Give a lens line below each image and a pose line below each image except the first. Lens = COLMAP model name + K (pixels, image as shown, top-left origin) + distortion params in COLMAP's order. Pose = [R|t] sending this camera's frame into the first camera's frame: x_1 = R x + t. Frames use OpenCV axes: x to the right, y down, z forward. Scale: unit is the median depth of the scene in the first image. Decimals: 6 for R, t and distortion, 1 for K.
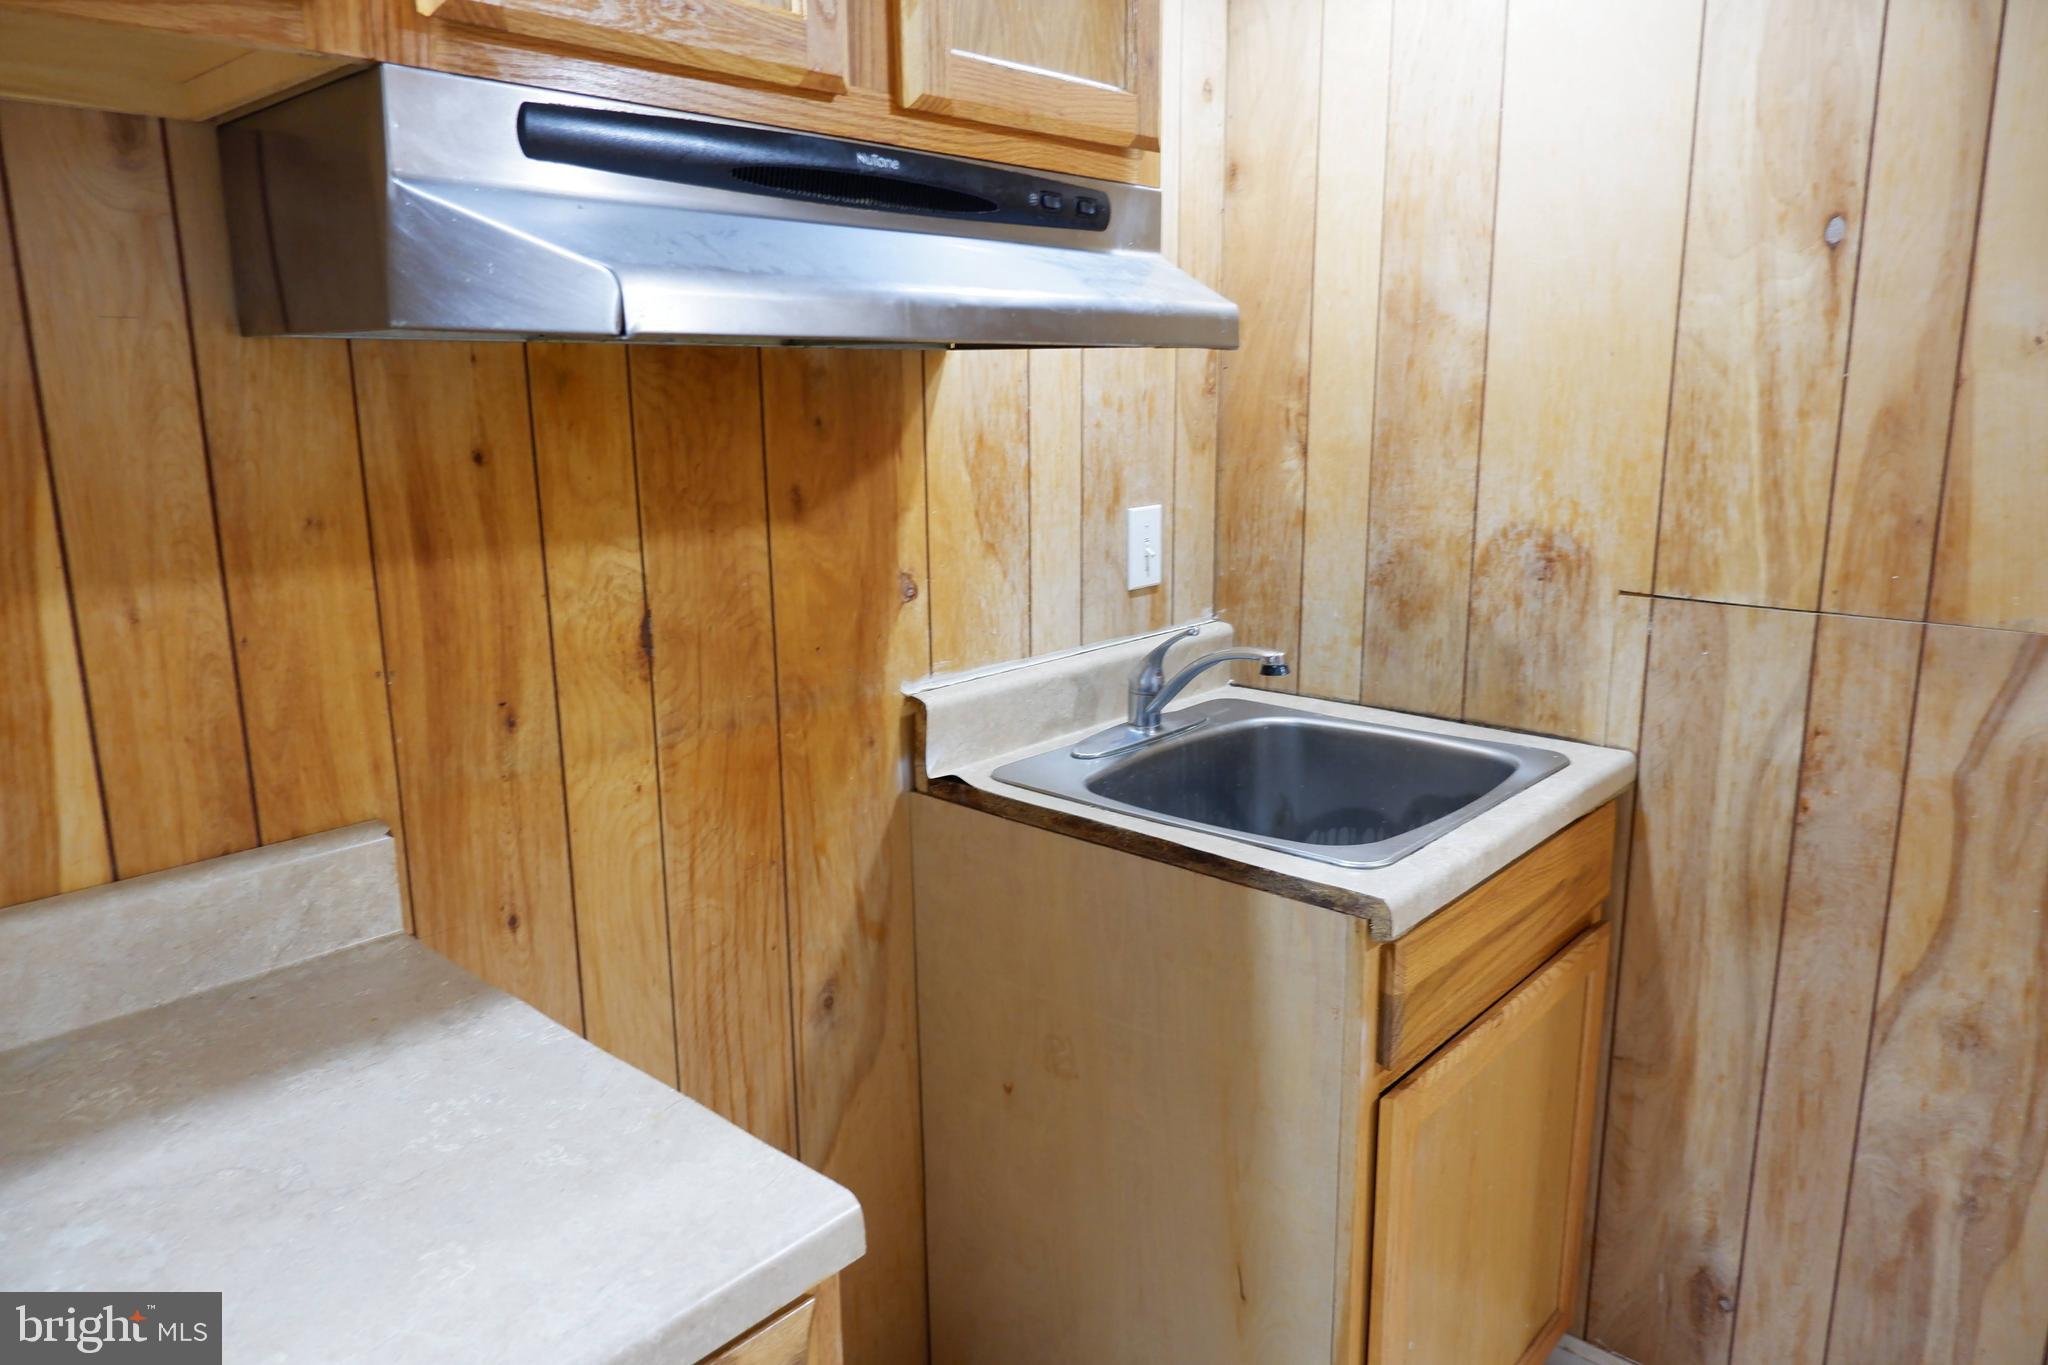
lens RADIAL K [[1340.6, 0, 1030.3], [0, 1340.6, 683.9], [0, 0, 1]] dist [-0.006299, -0.003597]
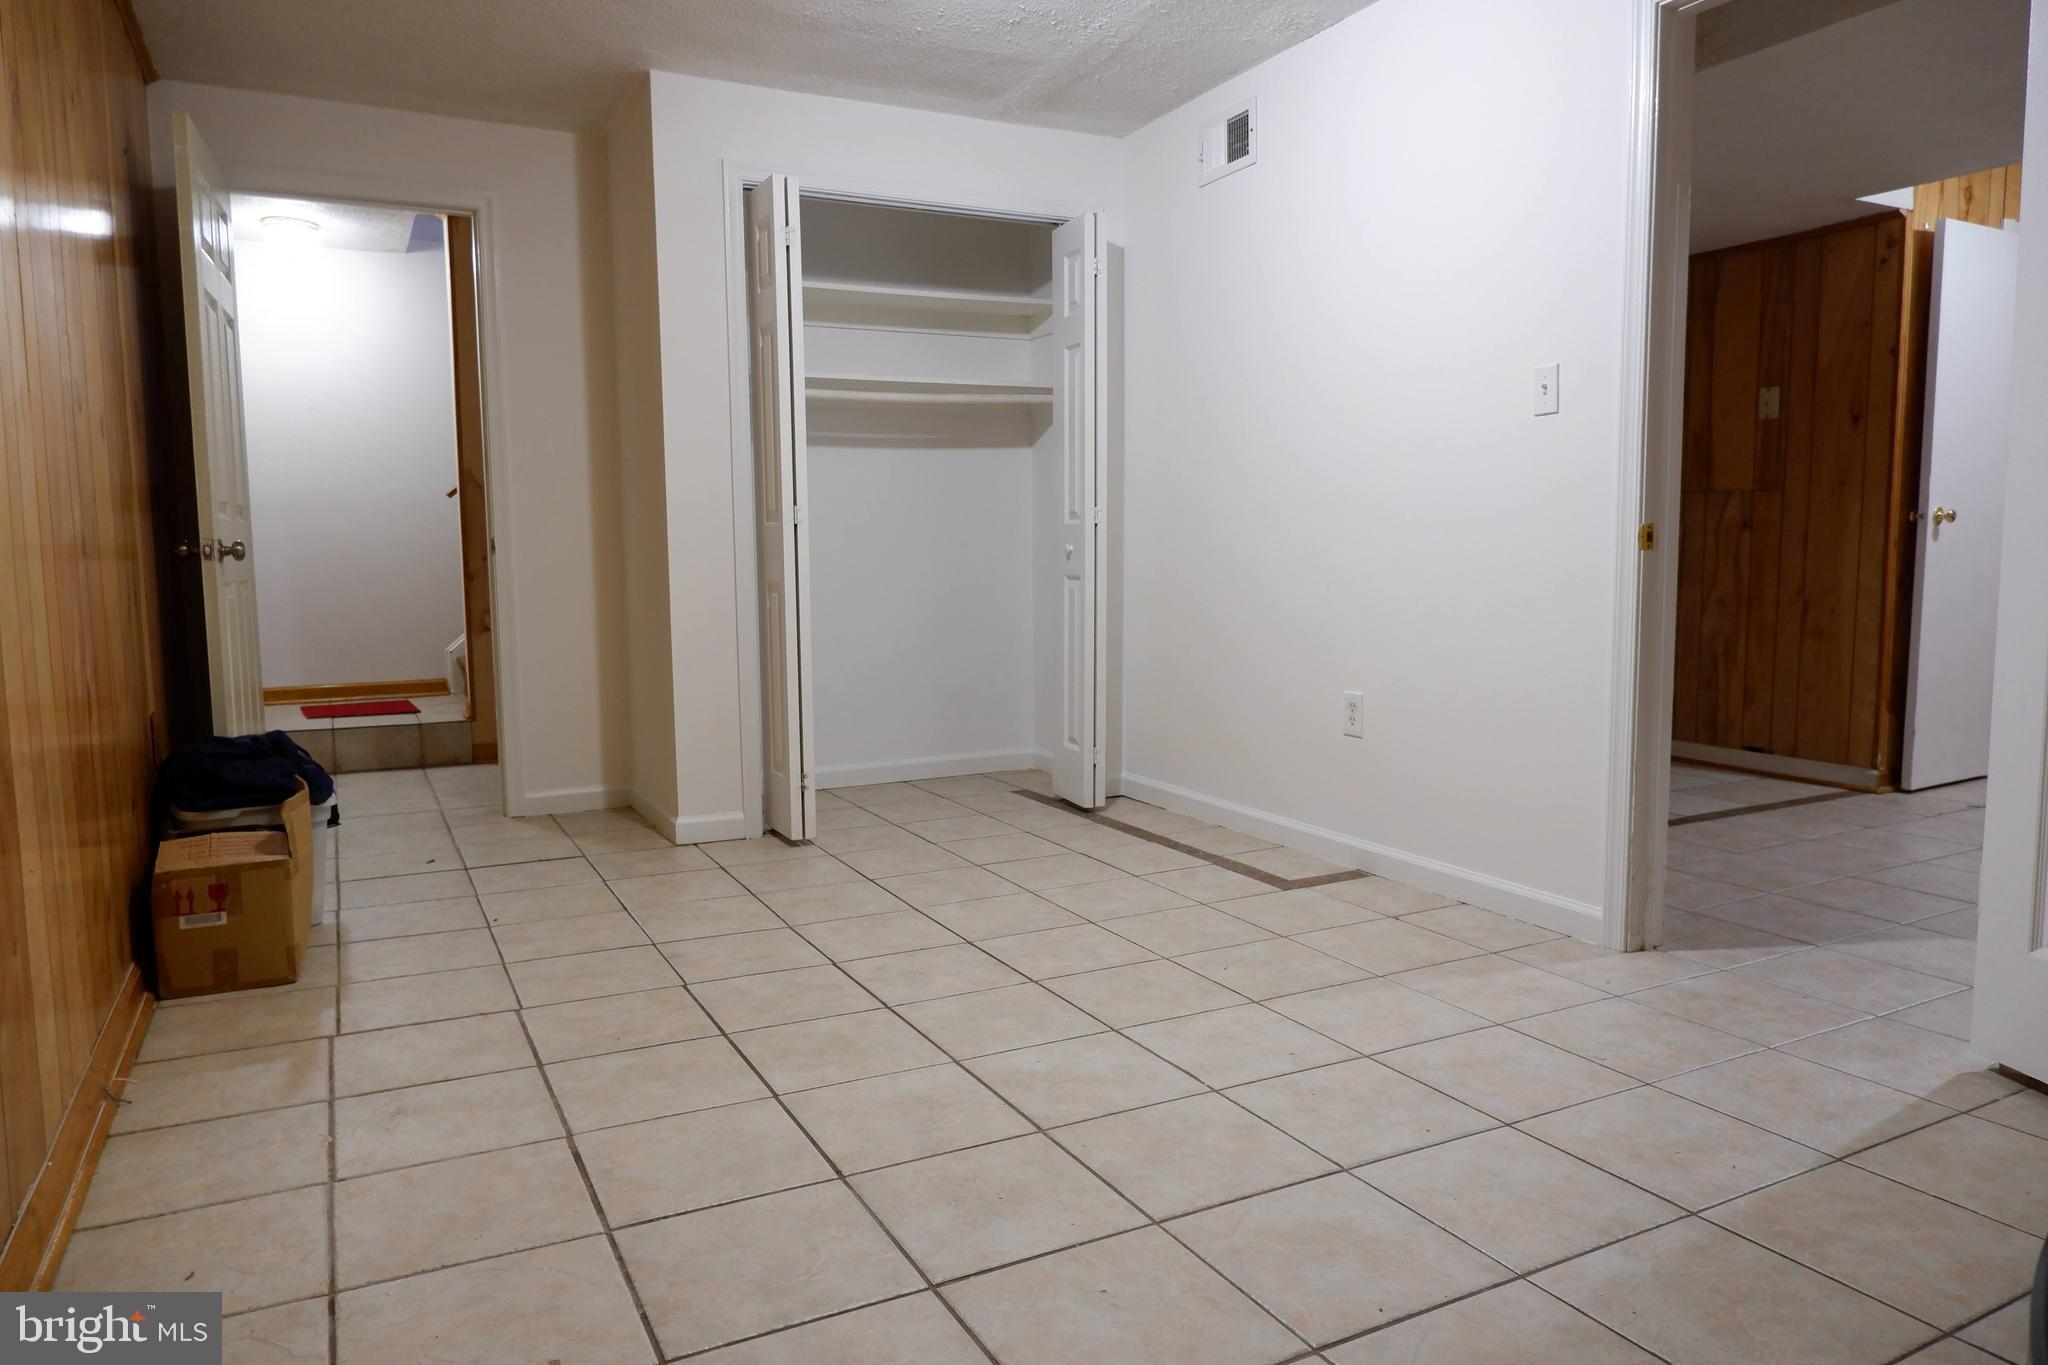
lens RADIAL K [[1340.6, 0, 1030.3], [0, 1340.6, 683.9], [0, 0, 1]] dist [-0.006299, -0.003597]
pose [[0.936300, 0.036946, -0.349254, 0.217592], [-0.074836, 0.992600, -0.095623, 0.992640], [0.343137, 0.115669, 0.932136, -3.103604]]
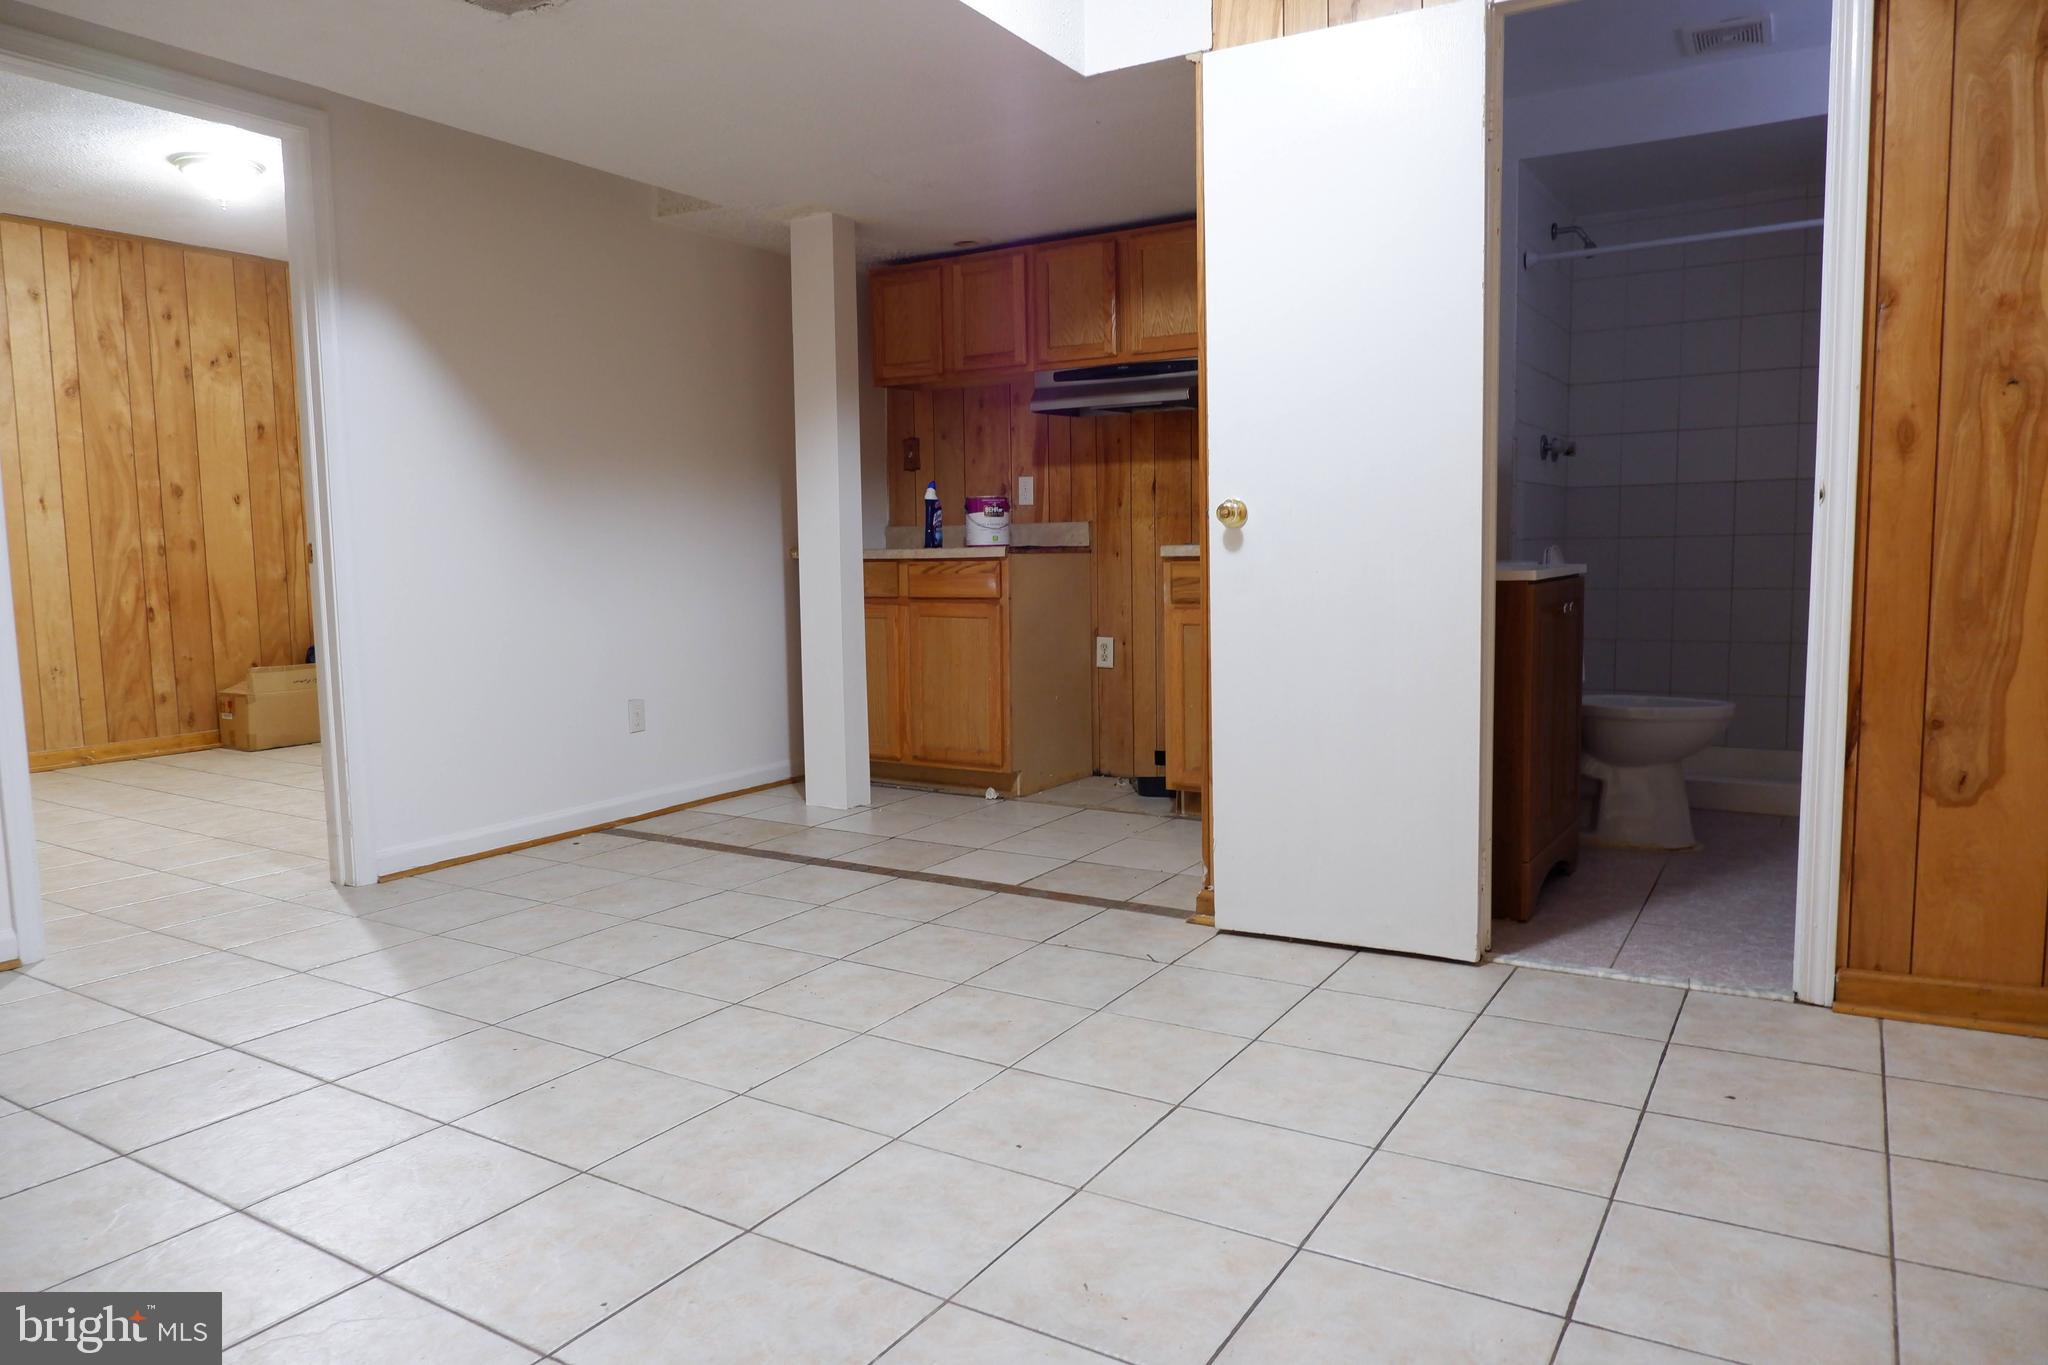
lens RADIAL K [[1332.4, 0, 1024.0], [0, 1332.4, 682.5], [0, 0, 1]] dist [-0.014085, 0.002951]
pose [[0.179296, 0.115654, -0.976973, 3.178218], [-0.197140, 0.977147, 0.079495, 0.260067], [0.963841, 0.178347, 0.197998, -0.014941]]
